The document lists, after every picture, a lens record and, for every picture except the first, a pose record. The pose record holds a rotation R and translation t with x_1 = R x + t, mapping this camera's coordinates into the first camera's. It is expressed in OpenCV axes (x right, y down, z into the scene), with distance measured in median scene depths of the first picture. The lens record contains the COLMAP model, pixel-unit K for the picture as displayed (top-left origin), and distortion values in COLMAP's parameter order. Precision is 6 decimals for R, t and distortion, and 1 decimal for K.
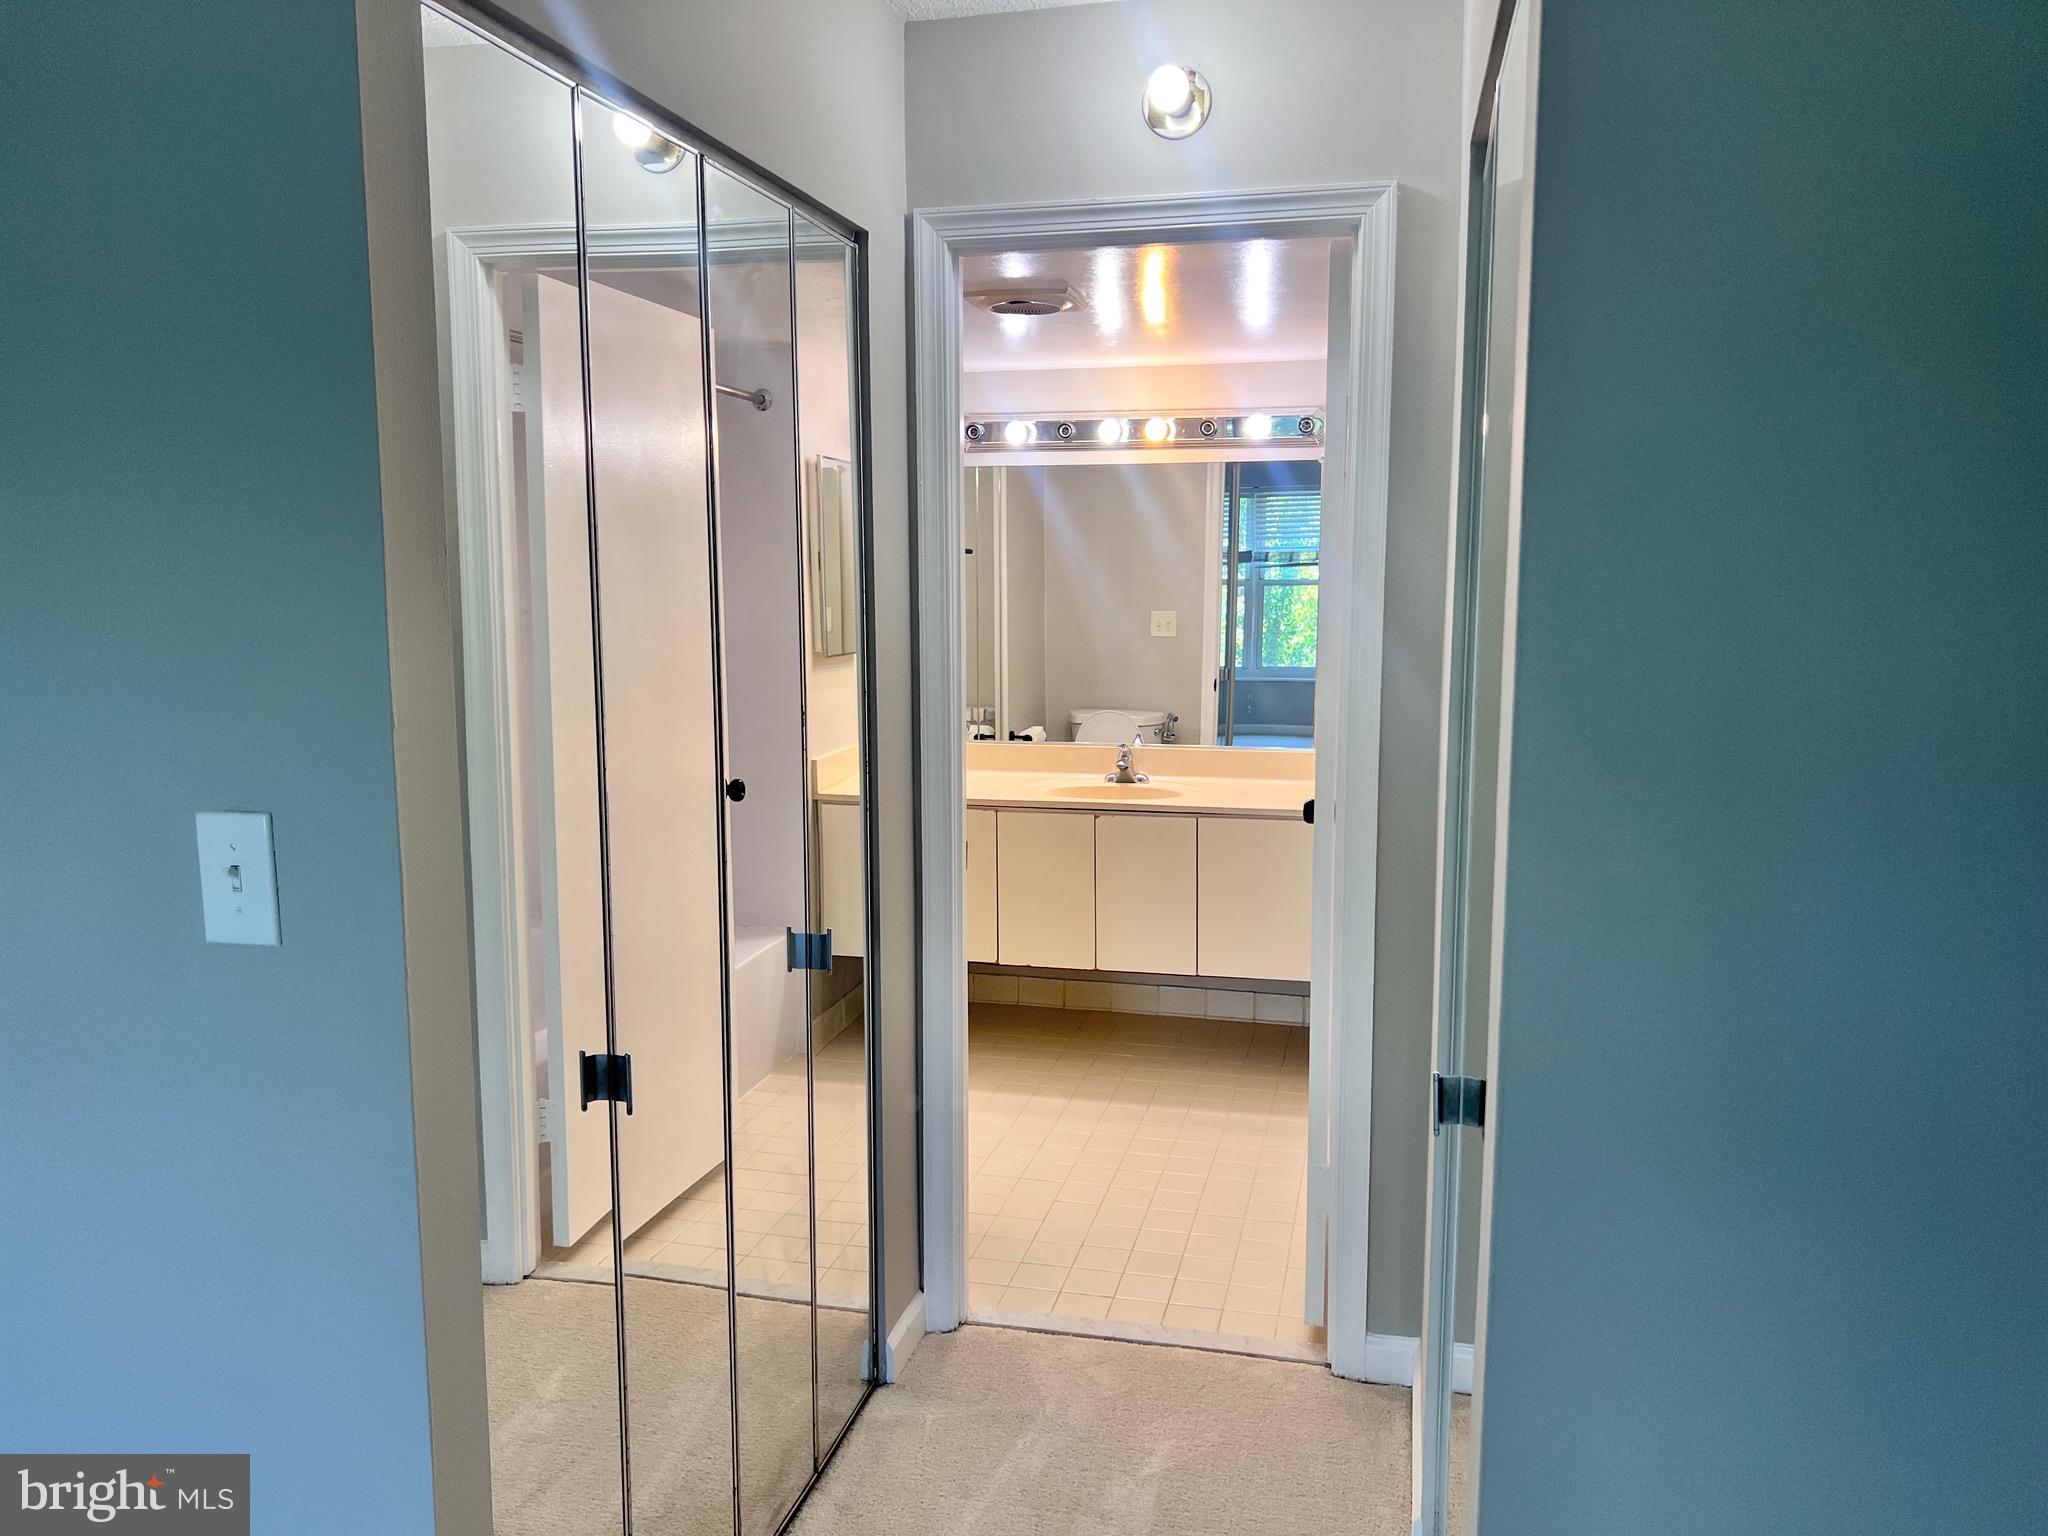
lens RADIAL K [[1535.8, 0, 1027.8], [0, 1535.8, 766.6], [0, 0, 1]] dist [0.001988, -0.000922]
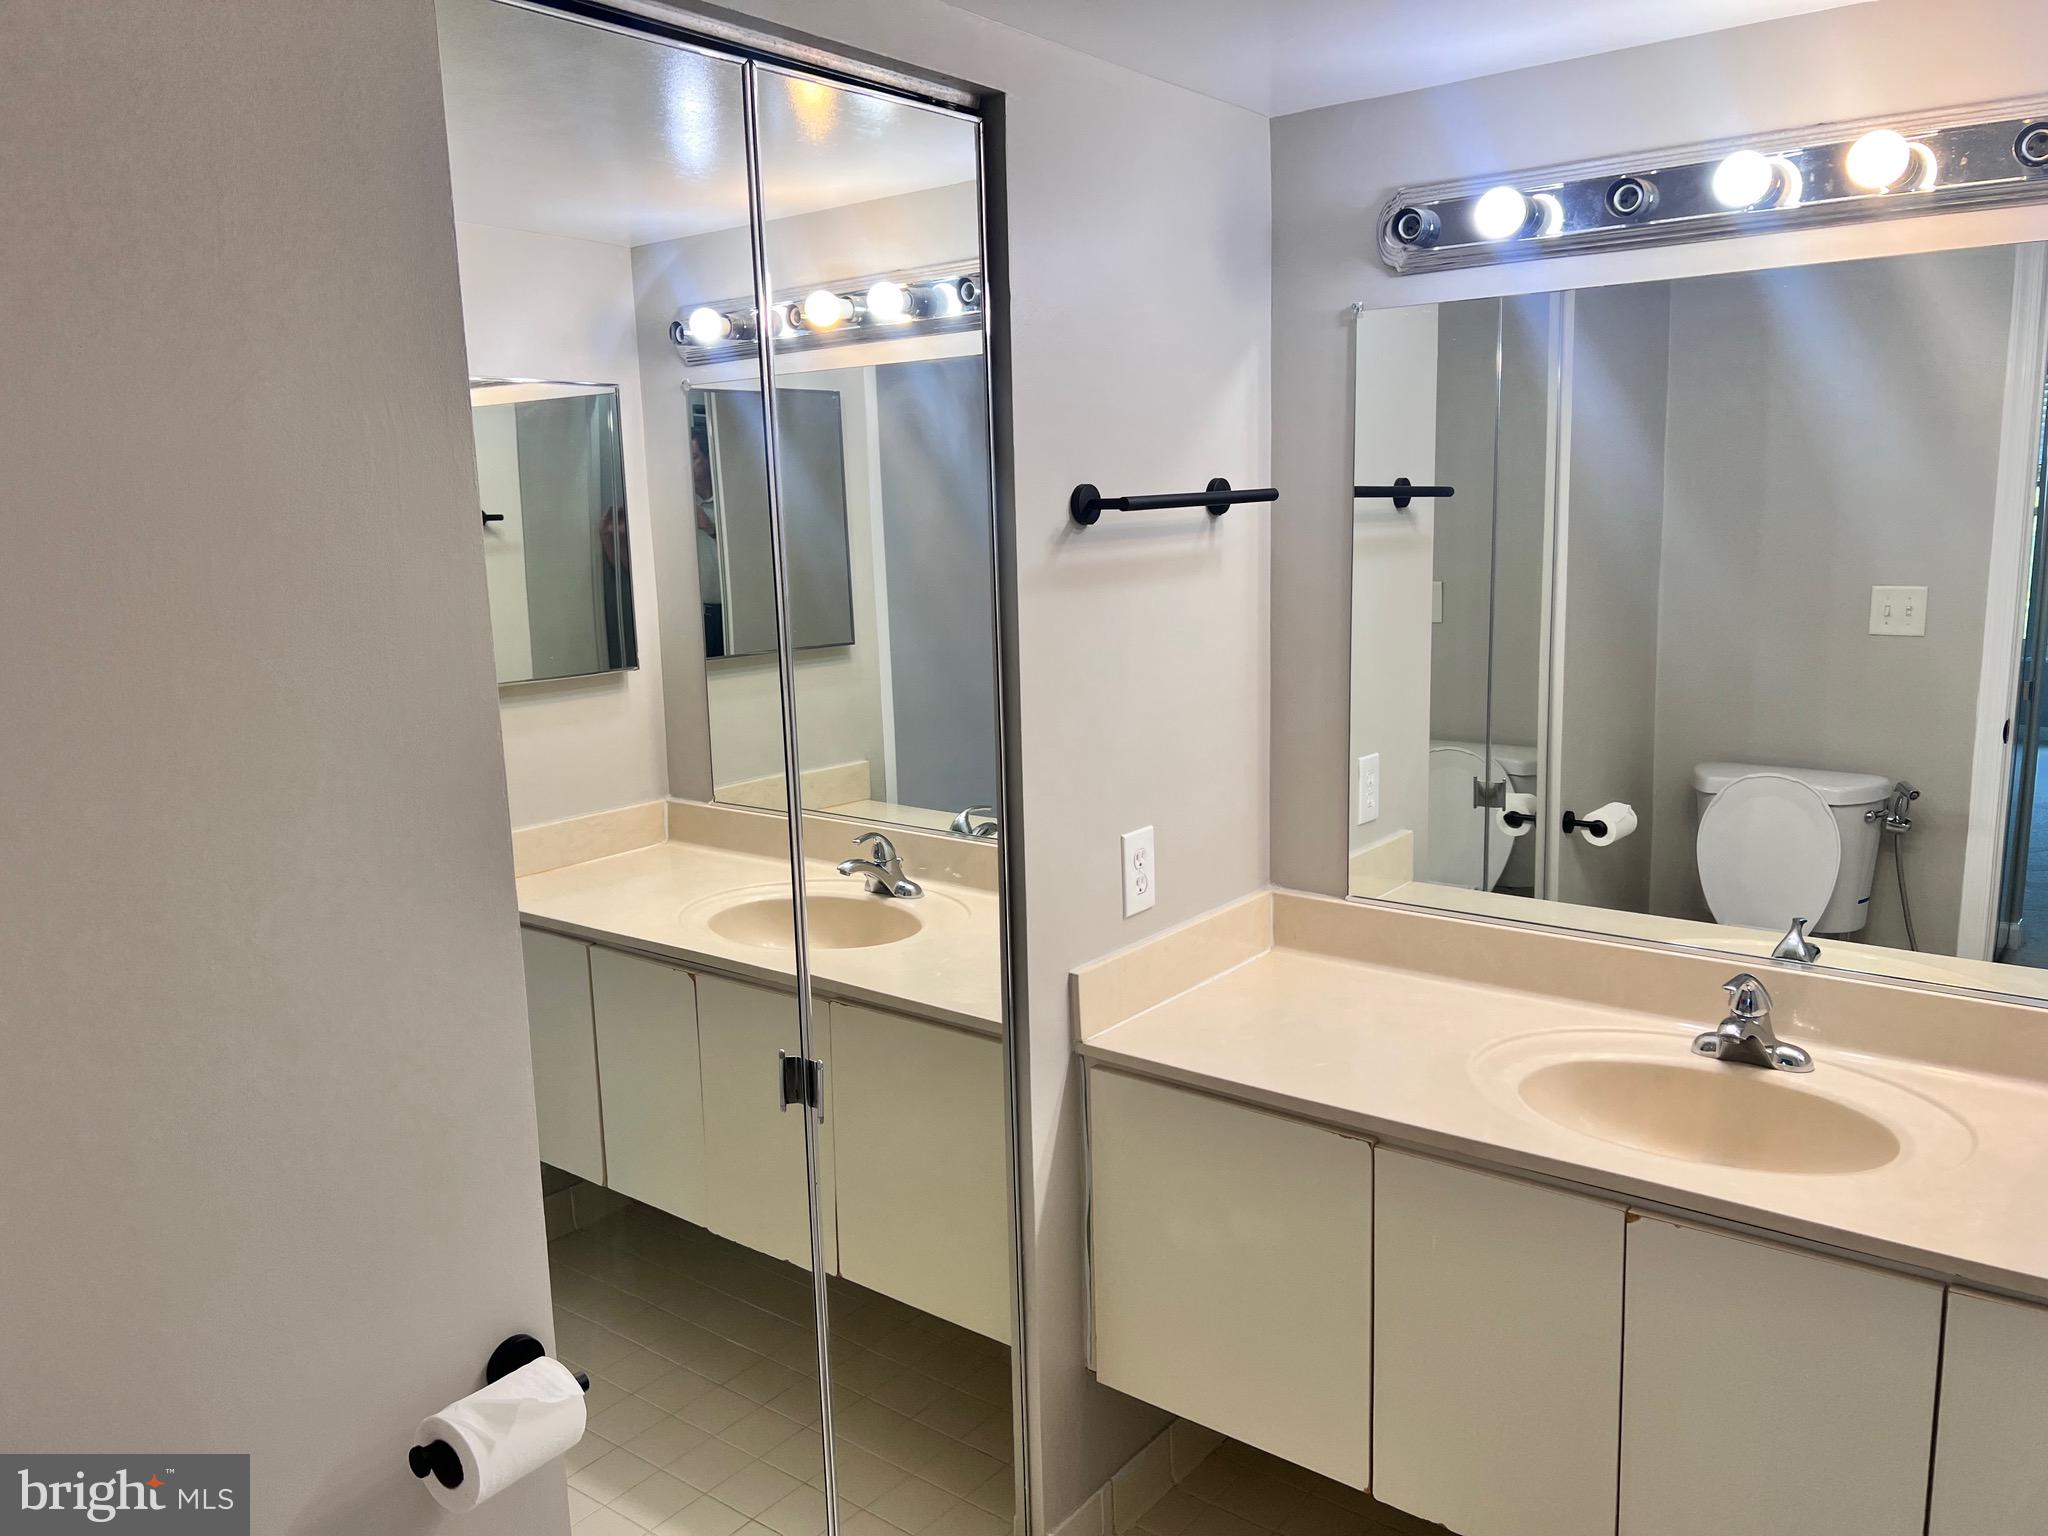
lens RADIAL K [[1535.8, 0, 1019.1], [0, 1535.8, 773.2], [0, 0, 1]] dist [0.001988, -0.000922]
pose [[0.904874, 0.045883, -0.423200, 0.057381], [-0.023348, 0.998027, 0.058283, -0.084316], [0.425039, -0.042857, 0.904160, 0.548937]]
